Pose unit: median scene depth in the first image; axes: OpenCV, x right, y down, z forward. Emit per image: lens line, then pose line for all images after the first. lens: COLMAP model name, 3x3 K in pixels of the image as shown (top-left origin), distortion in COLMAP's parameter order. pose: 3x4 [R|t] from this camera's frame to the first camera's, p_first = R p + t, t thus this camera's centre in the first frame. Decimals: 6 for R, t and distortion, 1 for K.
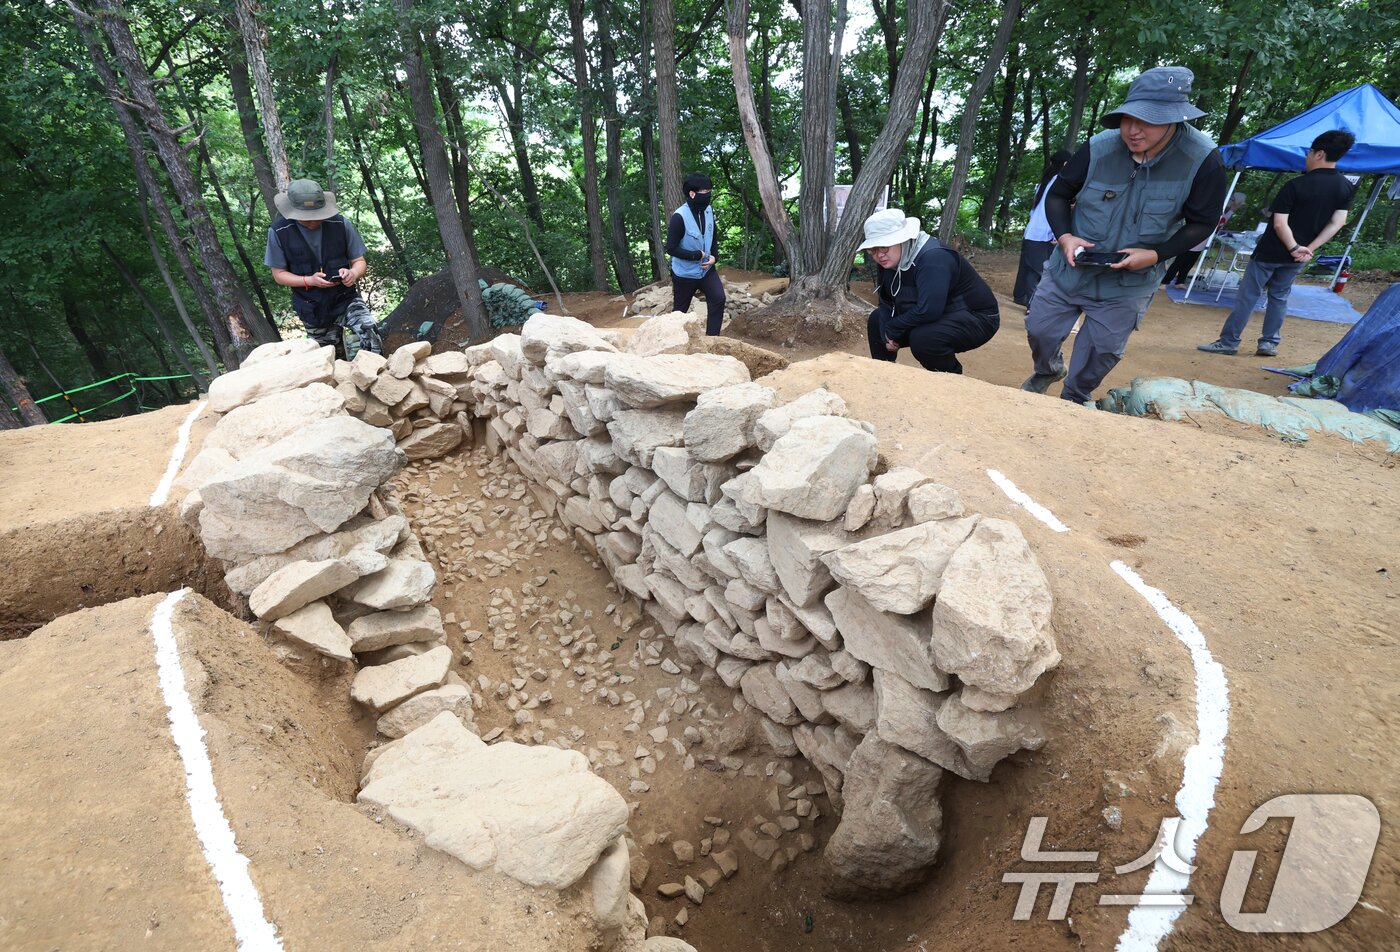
lens RADIAL K [[641.0, 0, 659.1], [0, 641.0, 480.5], [0, 0, 1]] dist [-0.038942, -0.000021]
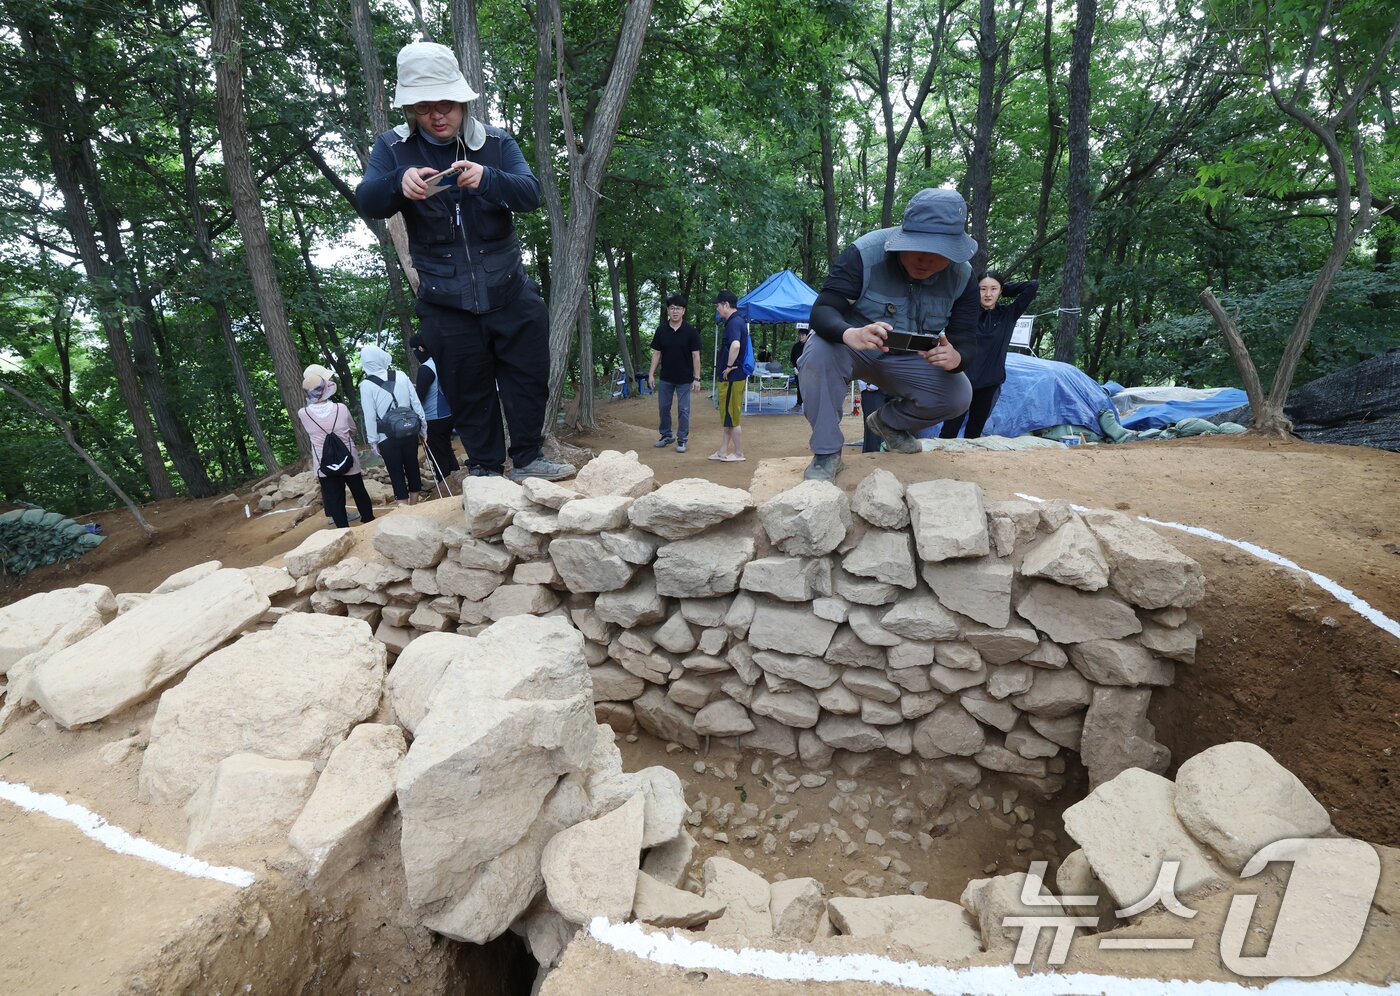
lens RADIAL K [[647.0, 0, 698.5], [0, 647.0, 489.5], [0, 0, 1]] dist [-0.030751, 0.003857]
pose [[0.749391, -0.187266, 0.635095, -0.666002], [0.327422, 0.938498, -0.109620, -0.072814], [-0.575507, 0.290092, 0.764616, 0.239931]]
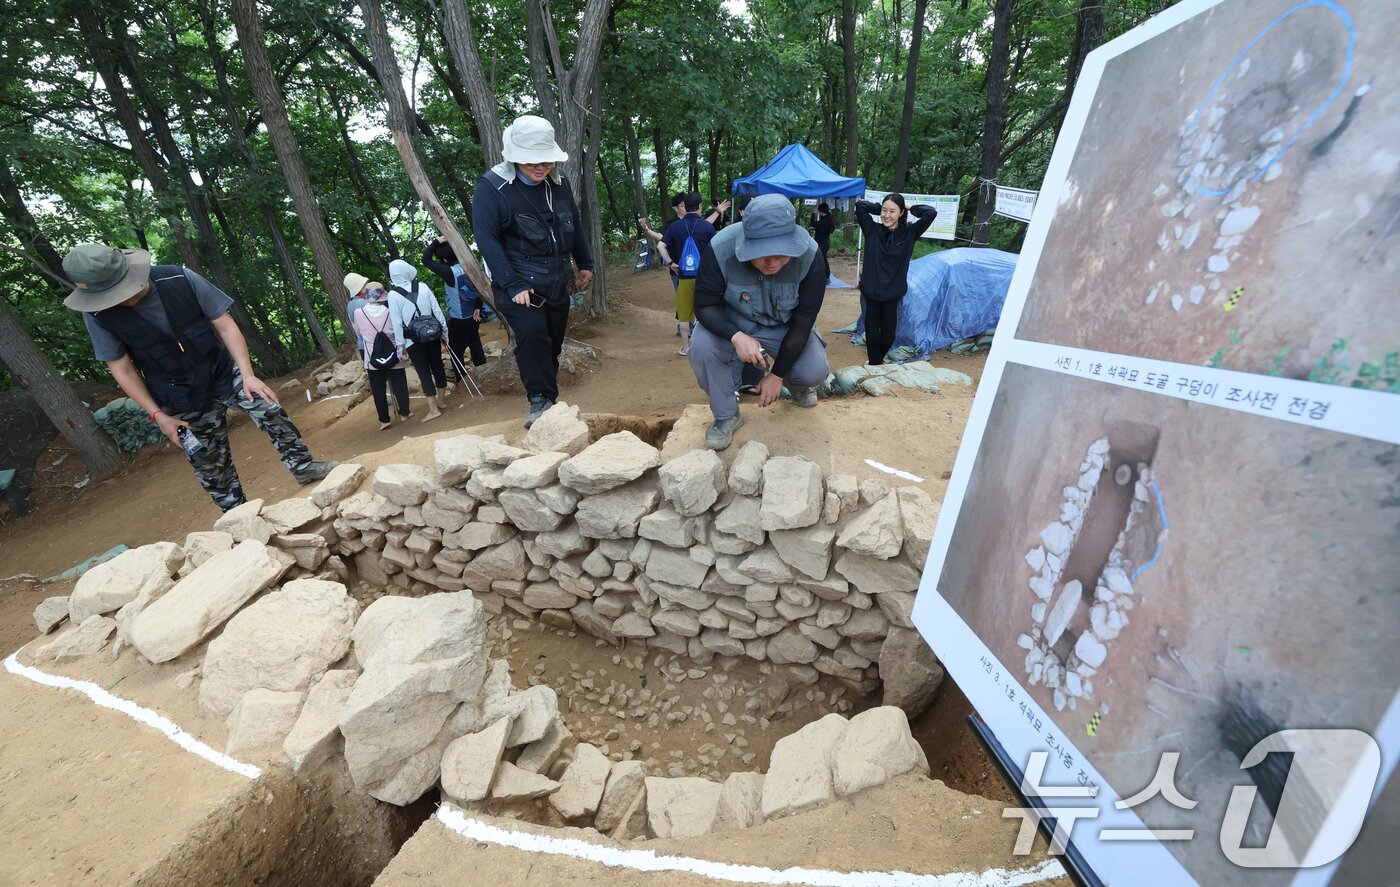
lens RADIAL K [[605.6, 0, 697.5], [0, 605.6, 444.0], [0, 0, 1]] dist [-0.028413, 0.002467]
pose [[0.785344, -0.290983, 0.546411, -0.530744], [0.327862, 0.944197, 0.031590, -0.192108], [-0.525112, 0.154338, 0.836922, -0.098979]]
